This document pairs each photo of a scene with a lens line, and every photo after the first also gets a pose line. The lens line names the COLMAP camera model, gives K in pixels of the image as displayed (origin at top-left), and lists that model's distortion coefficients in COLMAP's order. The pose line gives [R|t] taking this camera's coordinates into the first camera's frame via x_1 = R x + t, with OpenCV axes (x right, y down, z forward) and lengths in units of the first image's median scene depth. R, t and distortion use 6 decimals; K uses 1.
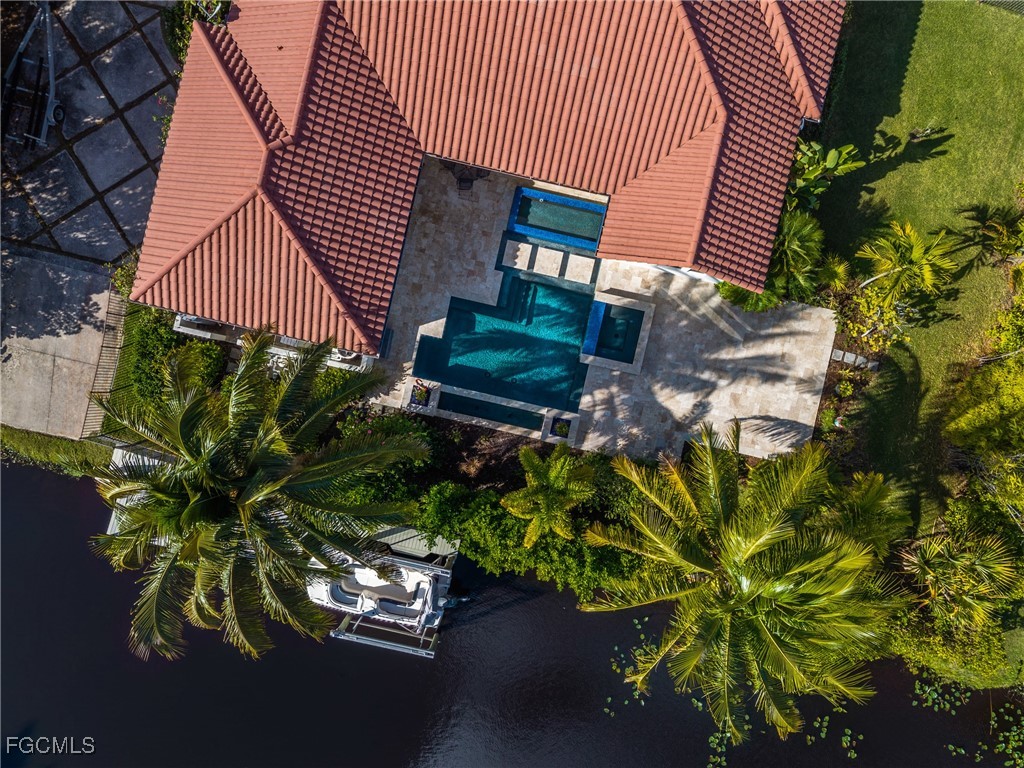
lens RADIAL K [[691.8, 0, 515.9], [0, 691.8, 388.6], [0, 0, 1]] dist [0.004735, -0.014322]
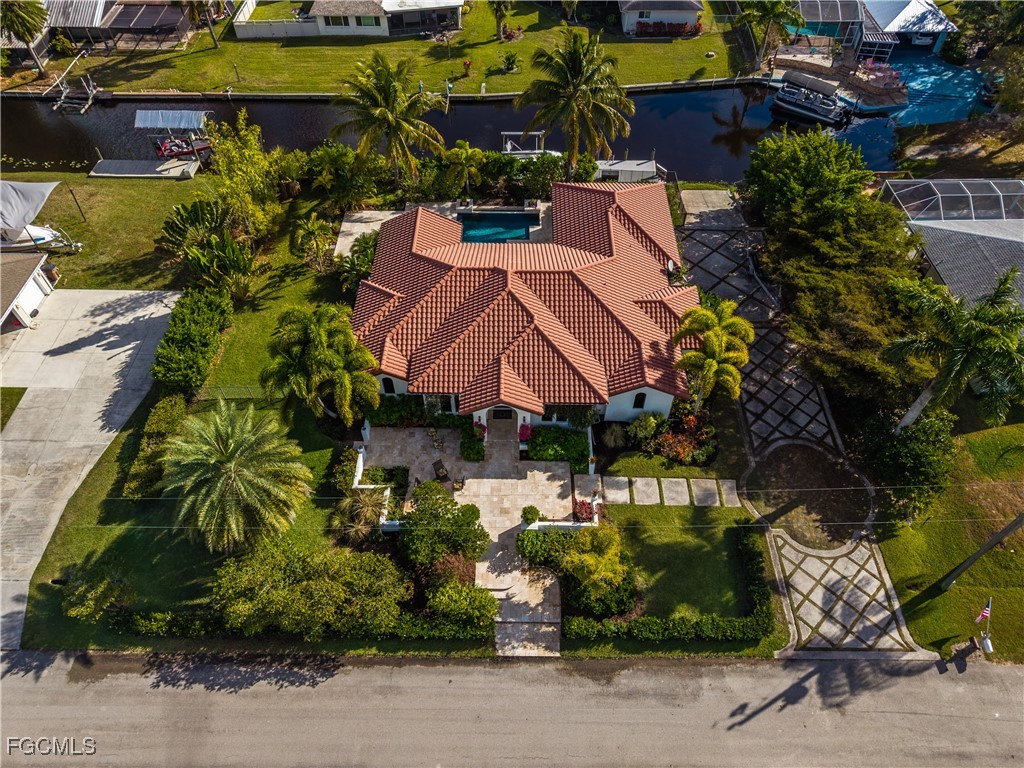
lens RADIAL K [[691.8, 0, 516.4], [0, 691.8, 382.3], [0, 0, 1]] dist [0.004735, -0.014322]
pose [[-0.976638, 0.160117, -0.143317, 0.303823], [-0.214771, -0.749446, 0.626263, -1.729700], [-0.007133, 0.642413, 0.766326, -0.279197]]
